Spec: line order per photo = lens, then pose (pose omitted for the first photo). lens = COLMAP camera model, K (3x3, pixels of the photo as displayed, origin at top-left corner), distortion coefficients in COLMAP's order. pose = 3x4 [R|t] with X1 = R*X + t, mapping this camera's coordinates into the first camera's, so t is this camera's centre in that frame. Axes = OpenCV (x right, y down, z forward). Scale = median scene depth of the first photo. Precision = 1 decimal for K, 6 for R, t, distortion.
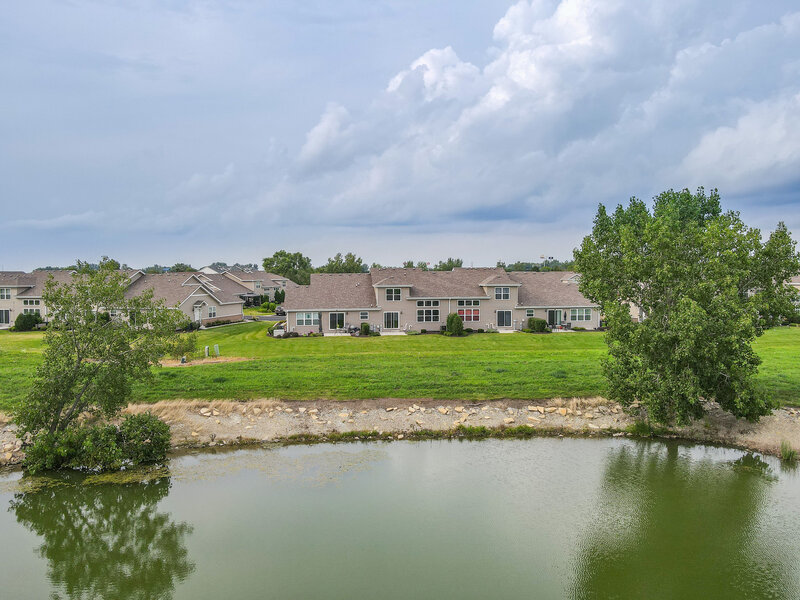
lens RADIAL K [[576.1, 0, 400.0], [0, 576.1, 300.0], [0, 0, 1]] dist [0.007825, 0.008448]
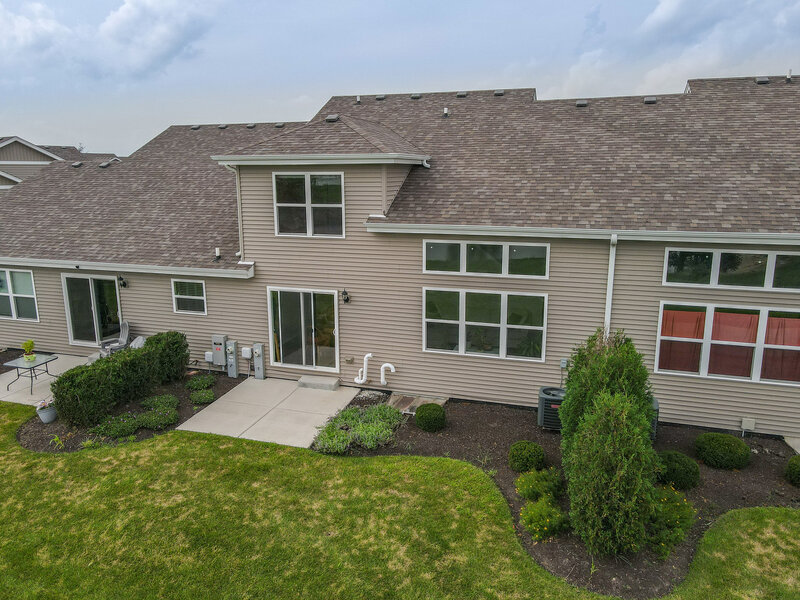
lens RADIAL K [[576.1, 0, 400.0], [0, 576.1, 300.0], [0, 0, 1]] dist [0.007825, 0.008448]
pose [[0.909364, 0.094115, -0.405216, 0.099656], [-0.020155, 0.982896, 0.183055, -0.013959], [0.415514, -0.158296, 0.895707, 0.824922]]
